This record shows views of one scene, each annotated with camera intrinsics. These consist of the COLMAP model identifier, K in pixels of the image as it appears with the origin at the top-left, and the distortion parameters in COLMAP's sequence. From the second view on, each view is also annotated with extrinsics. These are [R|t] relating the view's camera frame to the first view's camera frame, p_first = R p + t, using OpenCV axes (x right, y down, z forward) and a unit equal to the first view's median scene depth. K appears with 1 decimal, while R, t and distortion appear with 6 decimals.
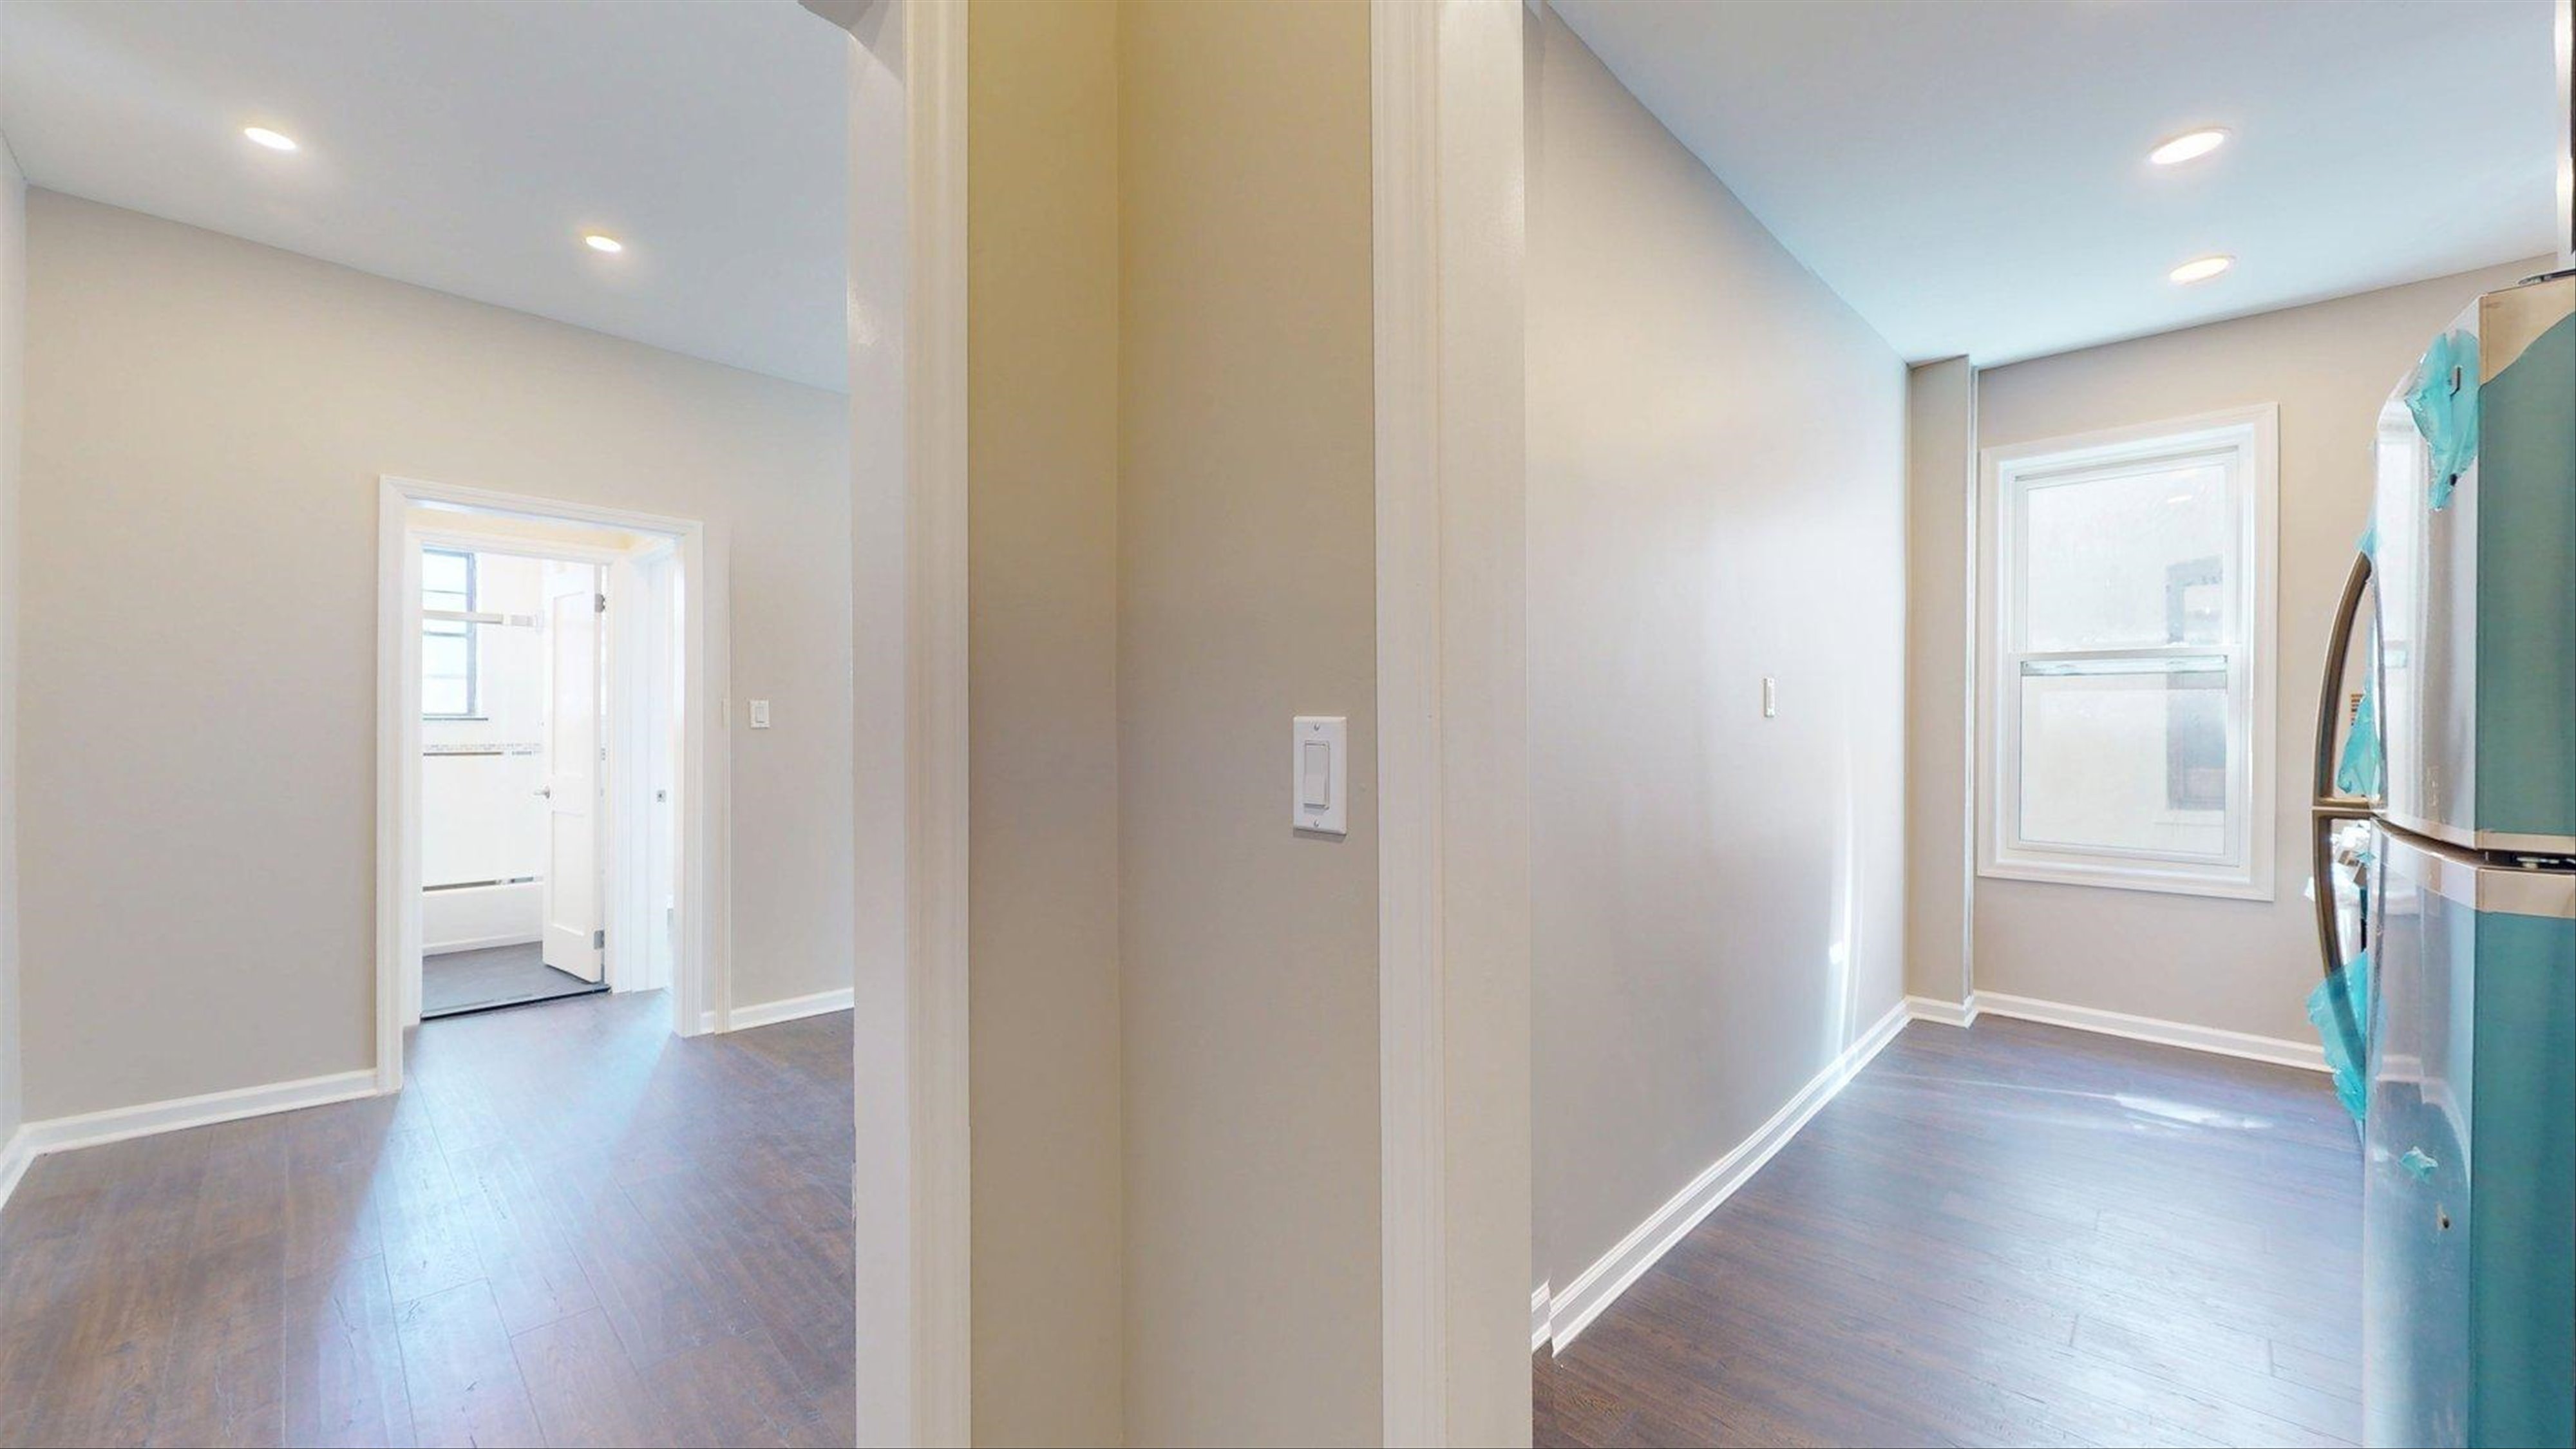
lens RADIAL K [[953.1, 0, 1275.8], [0, 953.1, 726.0], [0, 0, 1]] dist [0.001252, -0.000313]
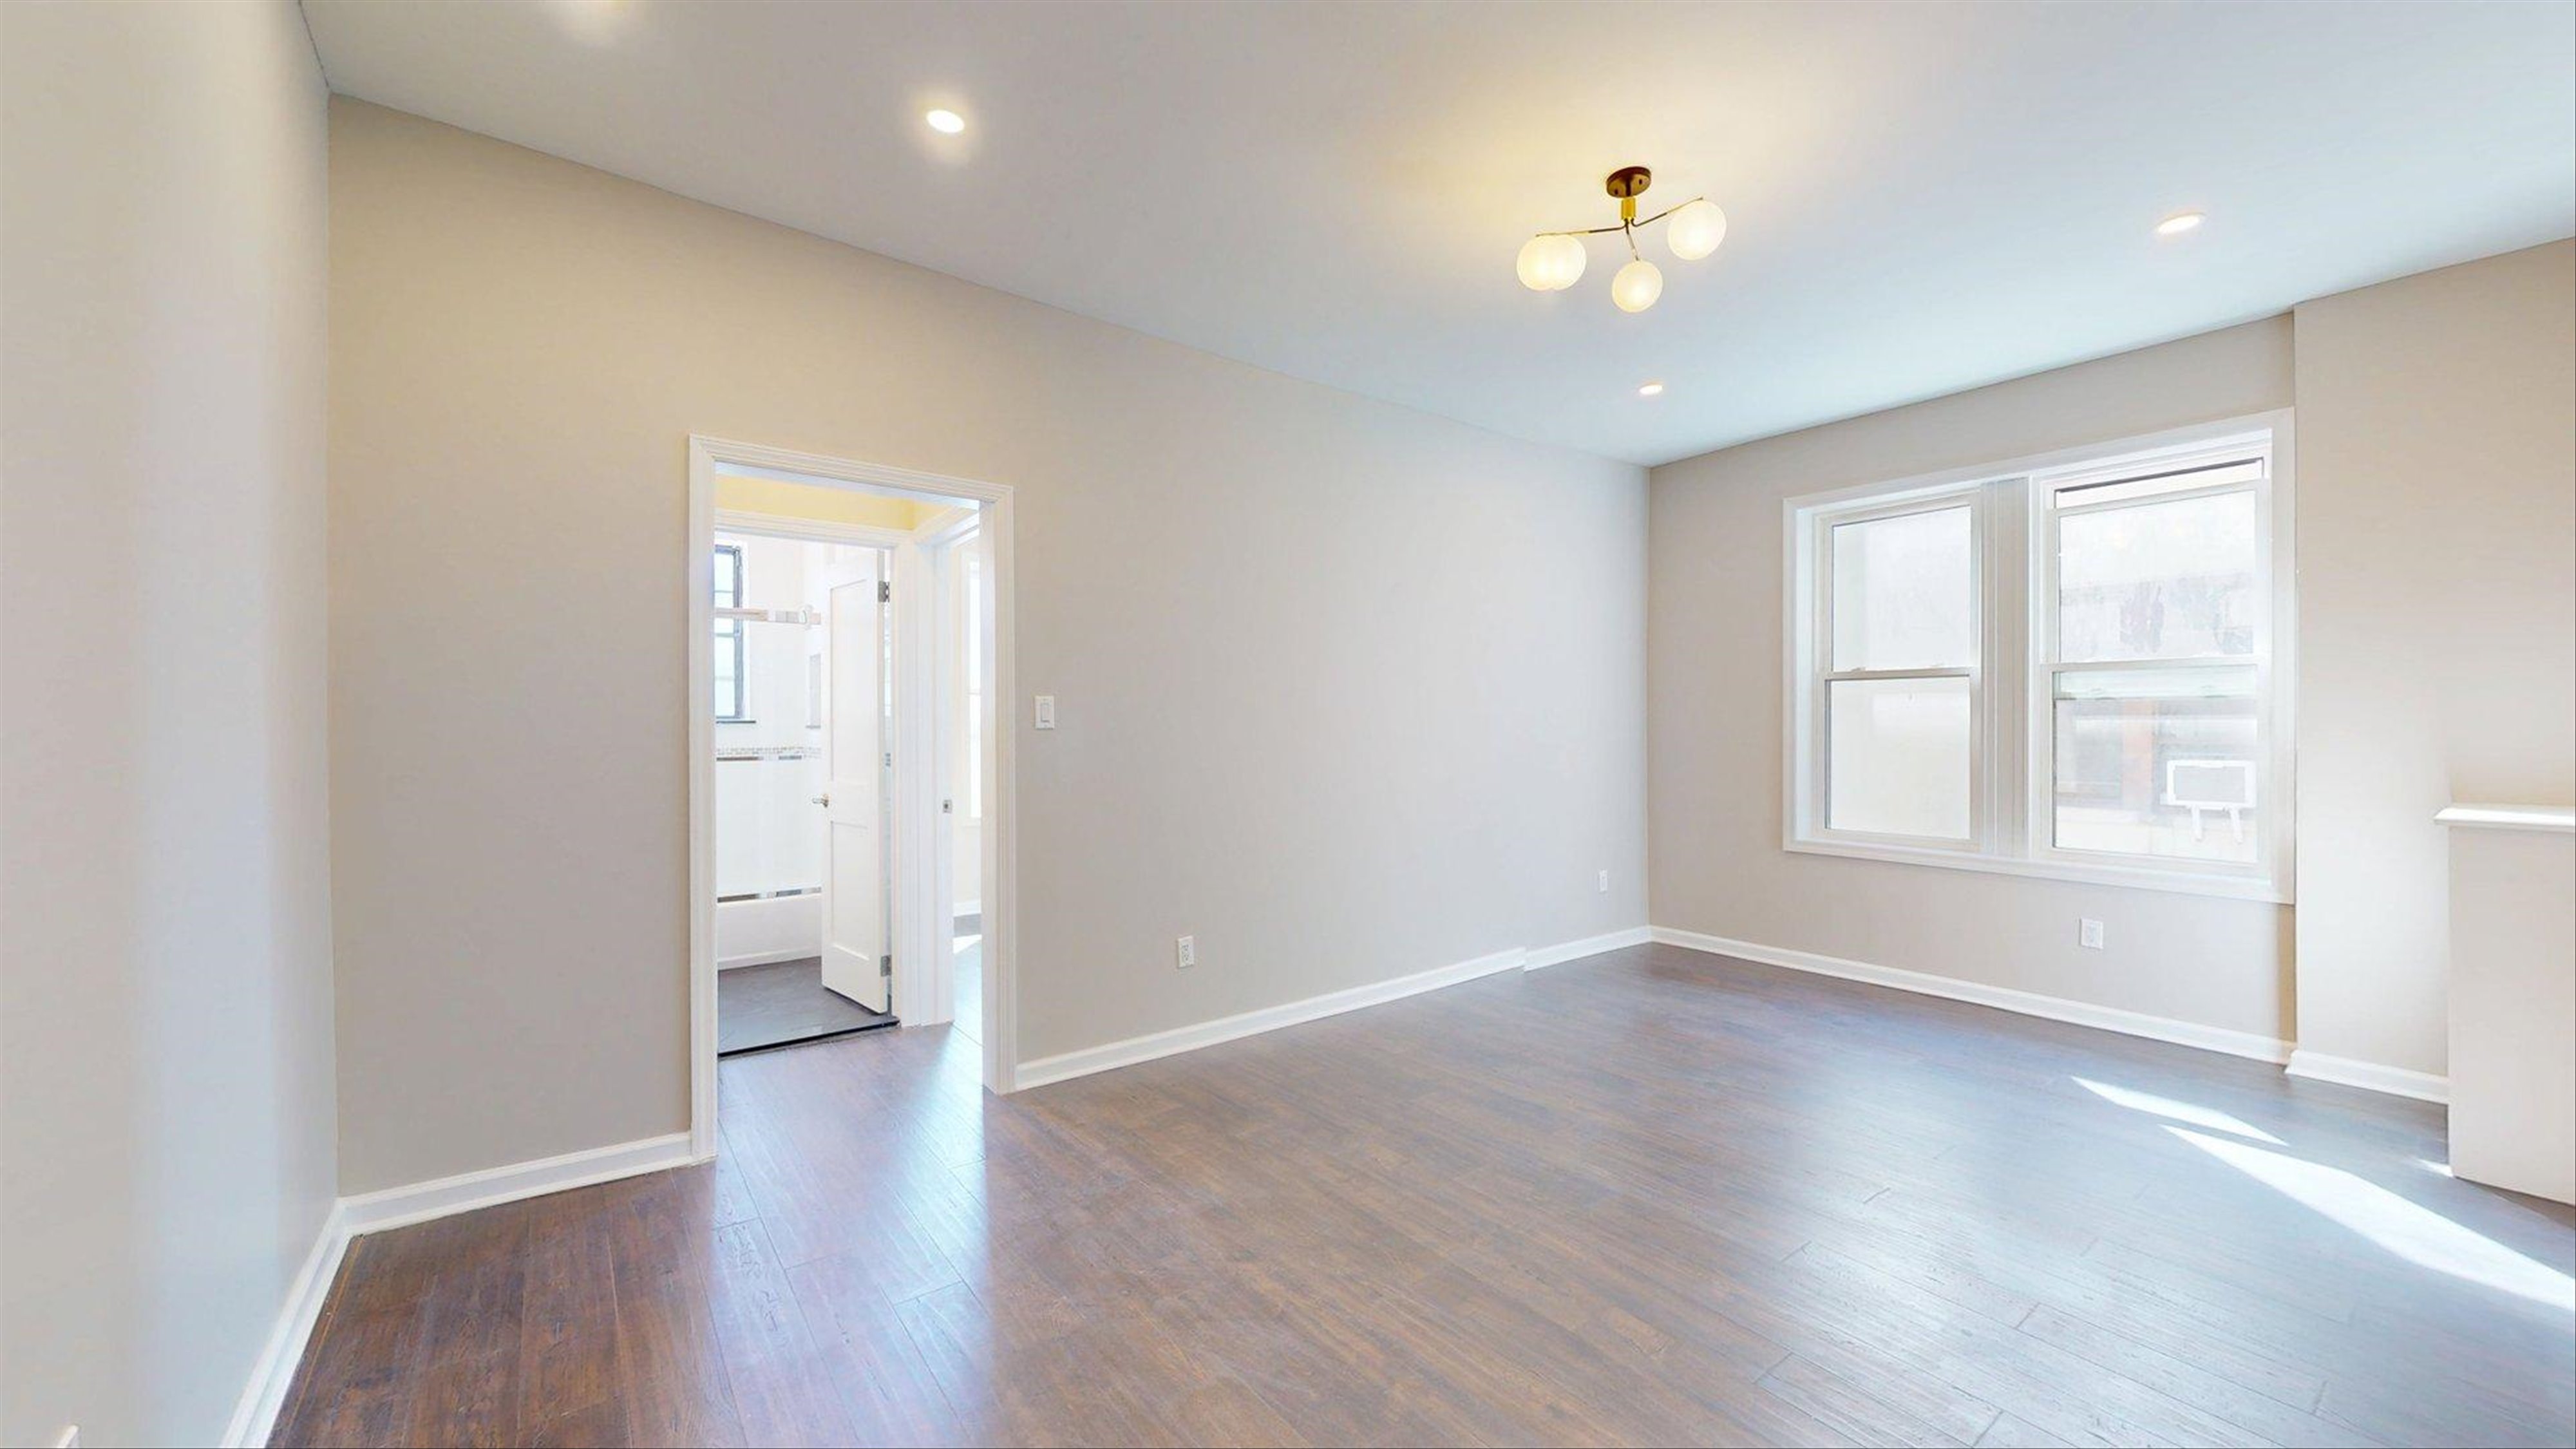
lens RADIAL K [[953.1, 0, 1275.8], [0, 953.1, 726.0], [0, 0, 1]] dist [0.001252, -0.000313]
pose [[0.988147, -0.008308, -0.153284, -0.210998], [0.008719, 0.999960, 0.002008, -0.000793], [0.153261, -0.003321, 0.988180, 0.172605]]
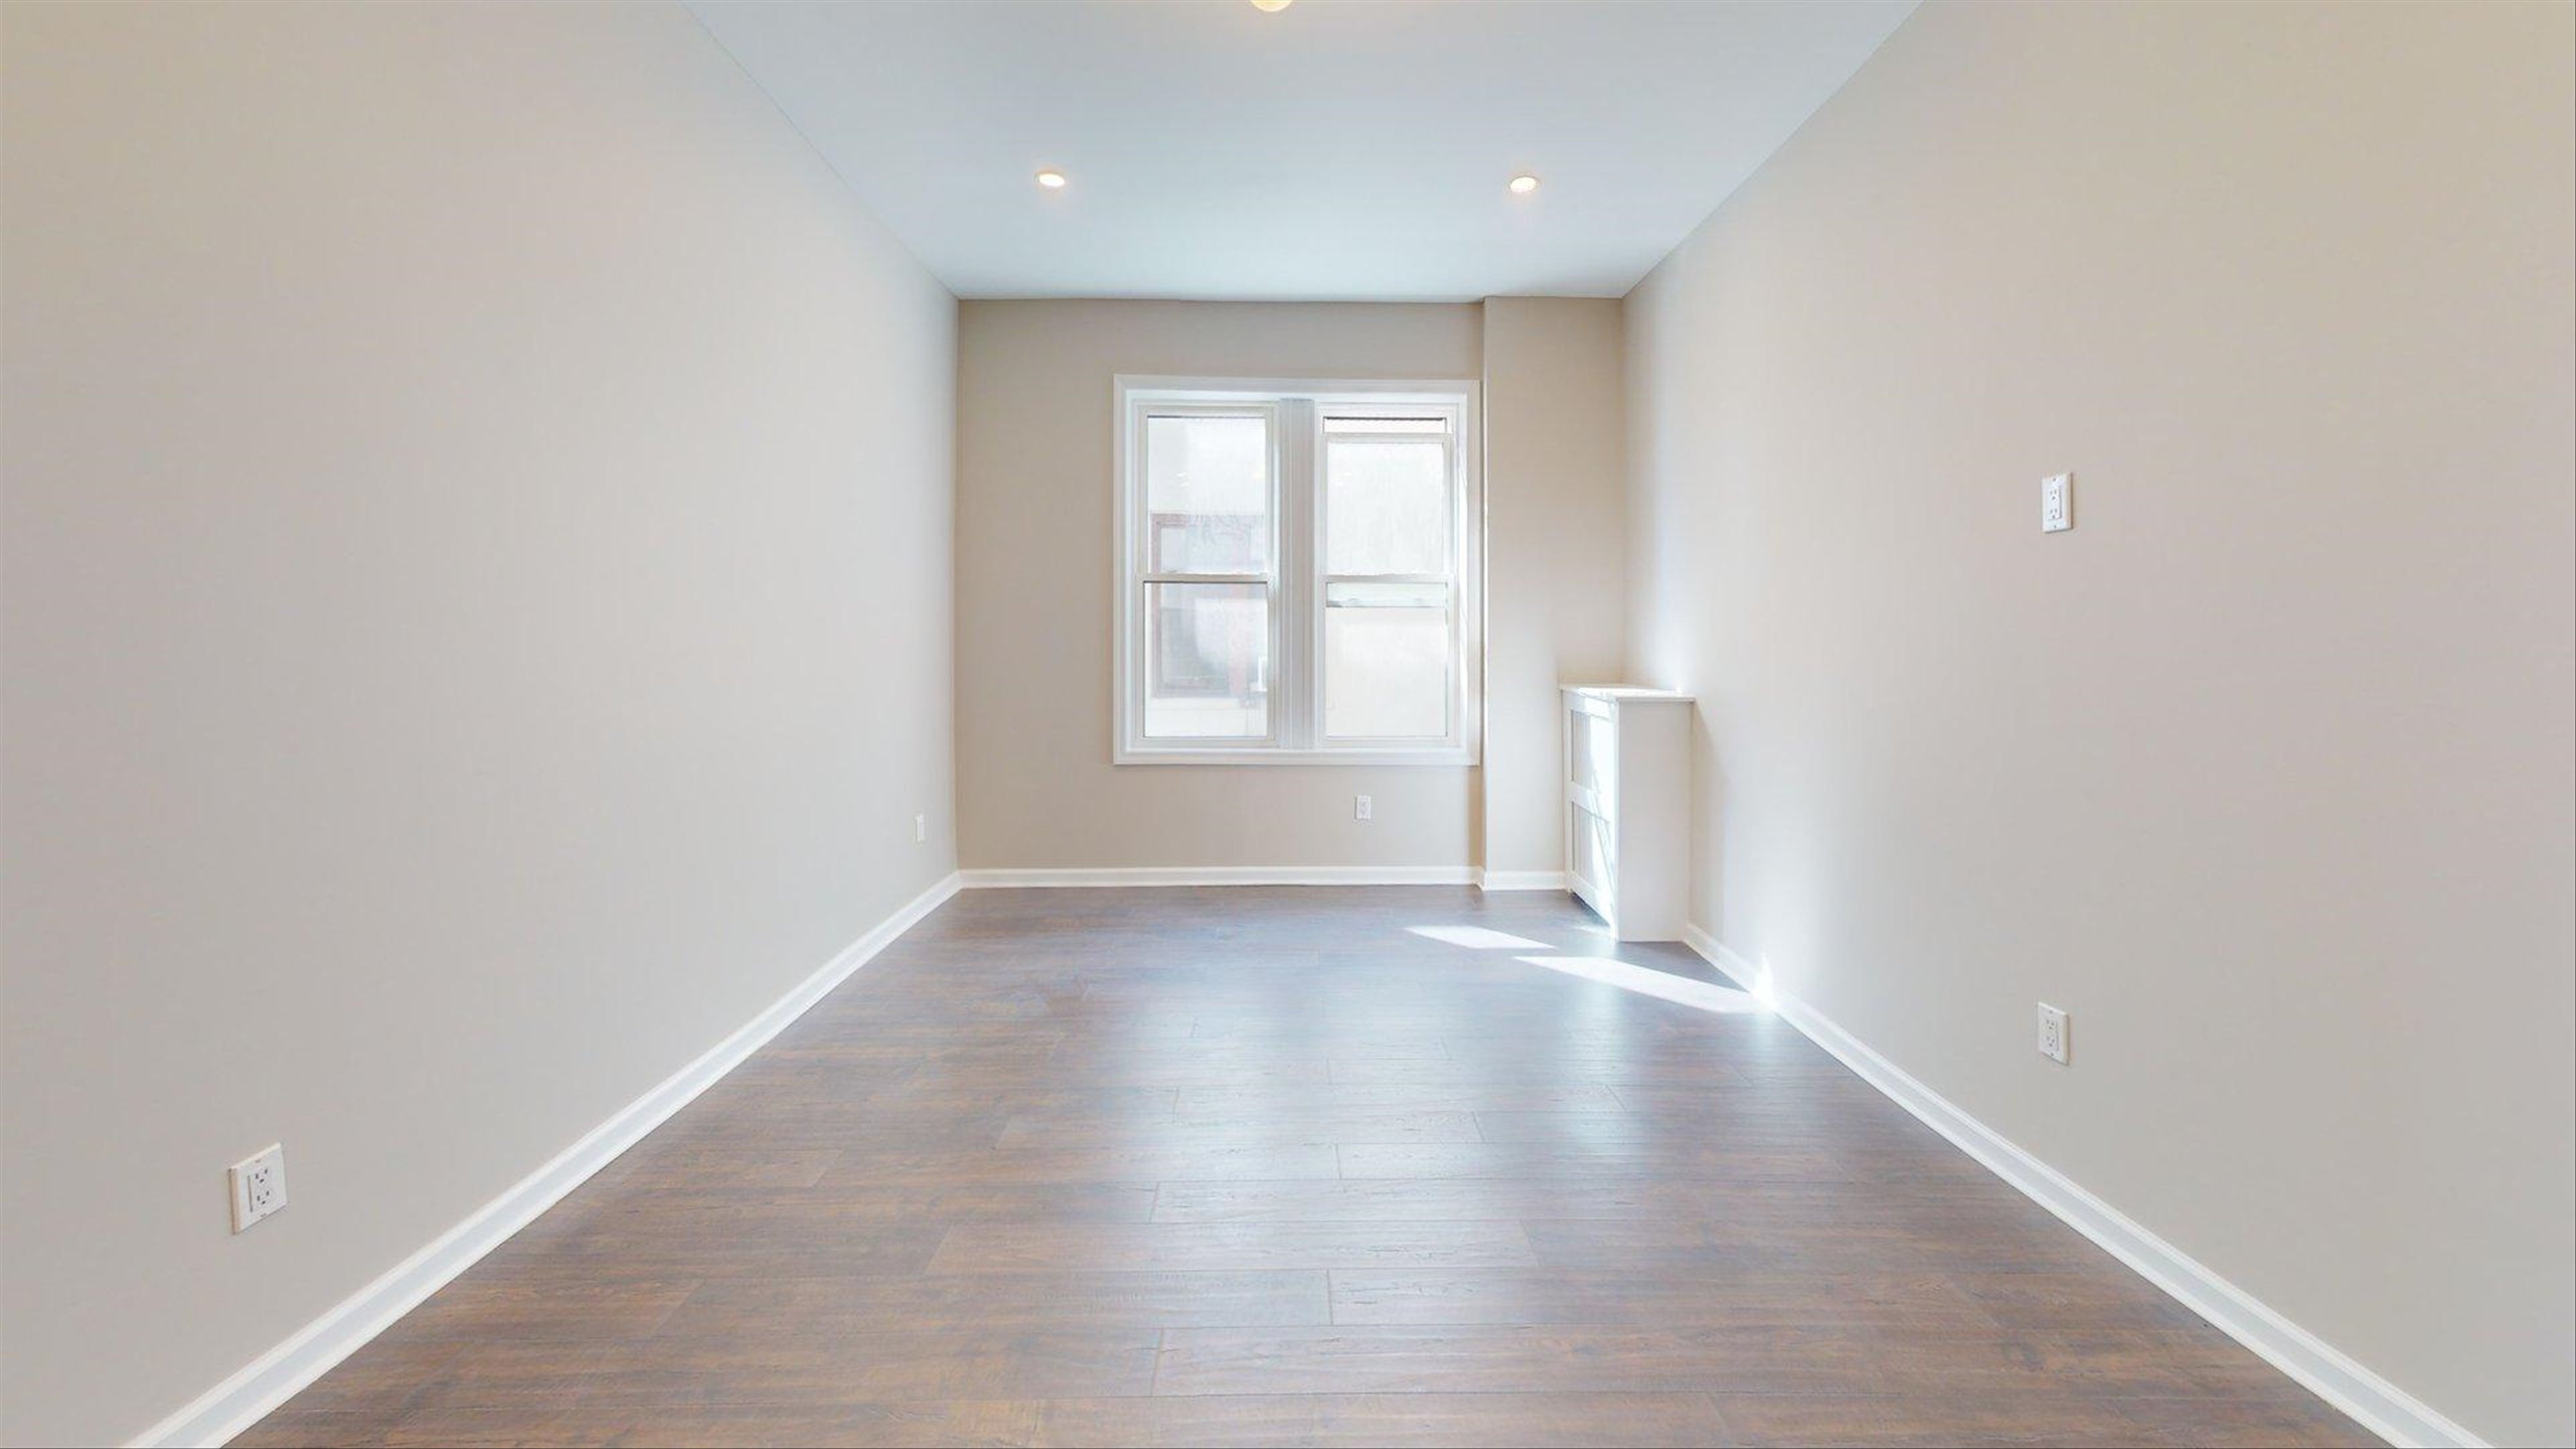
lens RADIAL K [[953.1, 0, 1275.8], [0, 953.1, 726.0], [0, 0, 1]] dist [0.001252, -0.000313]
pose [[0.703986, -0.079570, 0.705742, -0.417244], [0.002510, 0.993977, 0.109564, -0.002955], [-0.710209, -0.075360, 0.699945, 0.547411]]
